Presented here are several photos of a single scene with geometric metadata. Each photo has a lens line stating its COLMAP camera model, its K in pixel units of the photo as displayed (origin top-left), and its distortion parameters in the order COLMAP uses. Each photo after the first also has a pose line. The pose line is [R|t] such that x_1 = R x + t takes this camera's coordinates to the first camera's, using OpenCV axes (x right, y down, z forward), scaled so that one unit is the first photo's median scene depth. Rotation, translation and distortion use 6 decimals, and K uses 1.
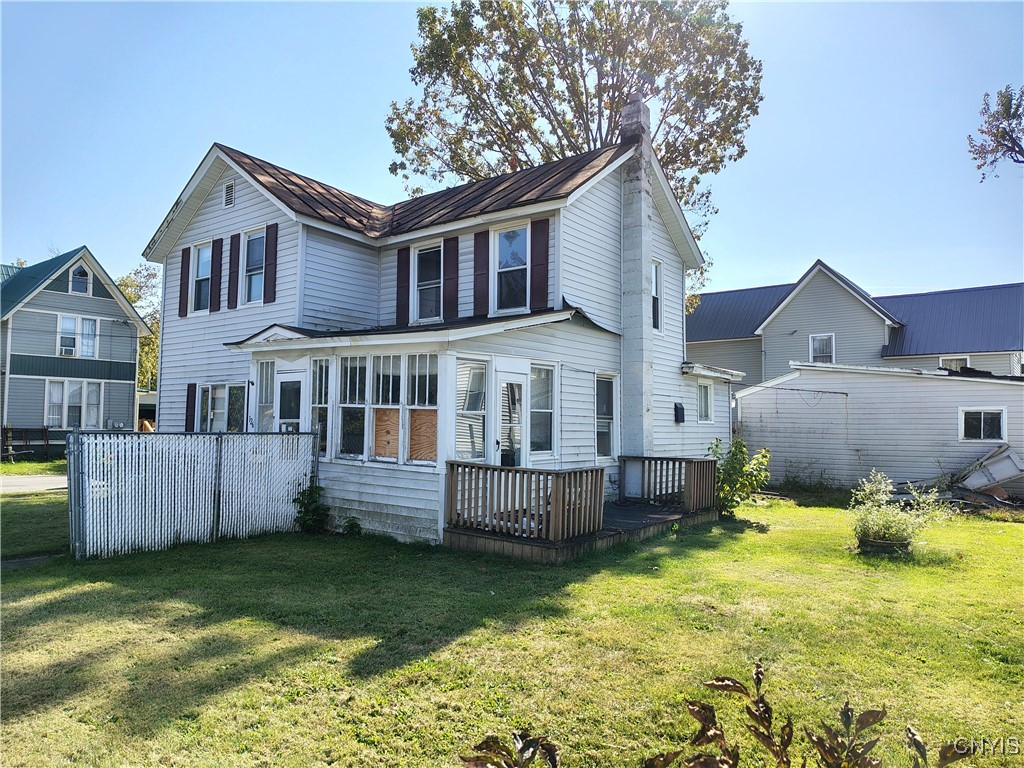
lens RADIAL K [[691.3, 0, 512.1], [0, 691.3, 388.7], [0, 0, 1]] dist [0.020276, -0.001281]
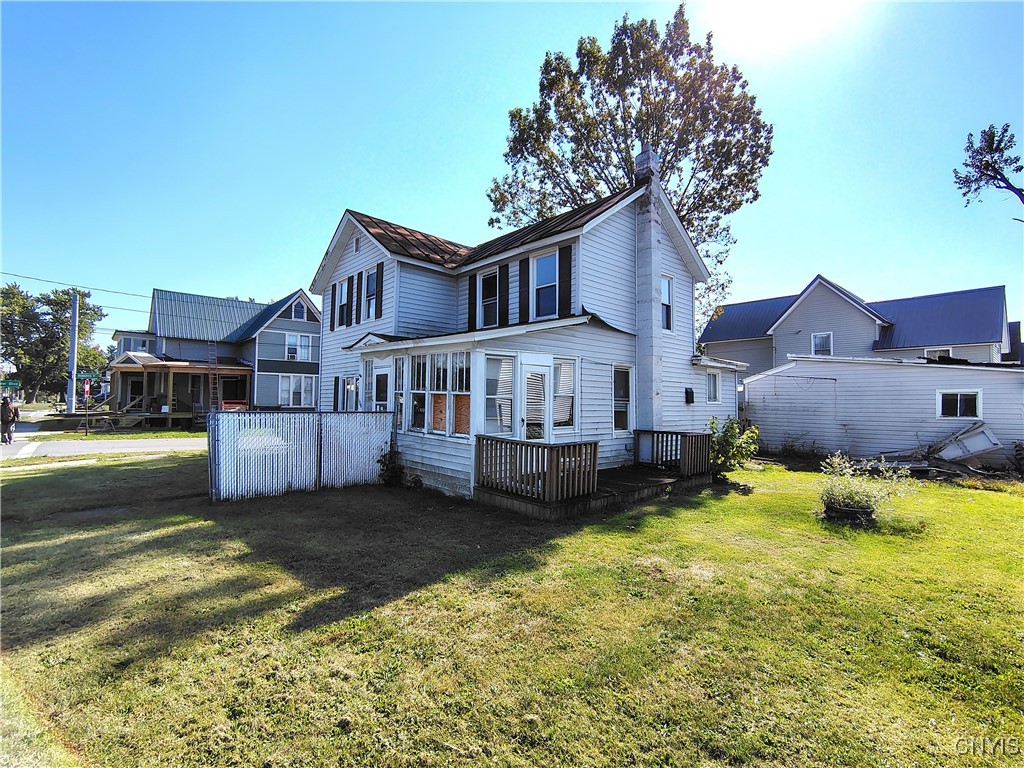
lens RADIAL K [[478.4, 0, 511.8], [0, 478.4, 385.1], [0, 0, 1]] dist [-0.015174, 0.011865]
pose [[0.984990, -0.007412, -0.172455, 0.086738], [0.009739, 0.999872, 0.012657, 0.001528], [0.172339, -0.014146, 0.984936, 0.095374]]
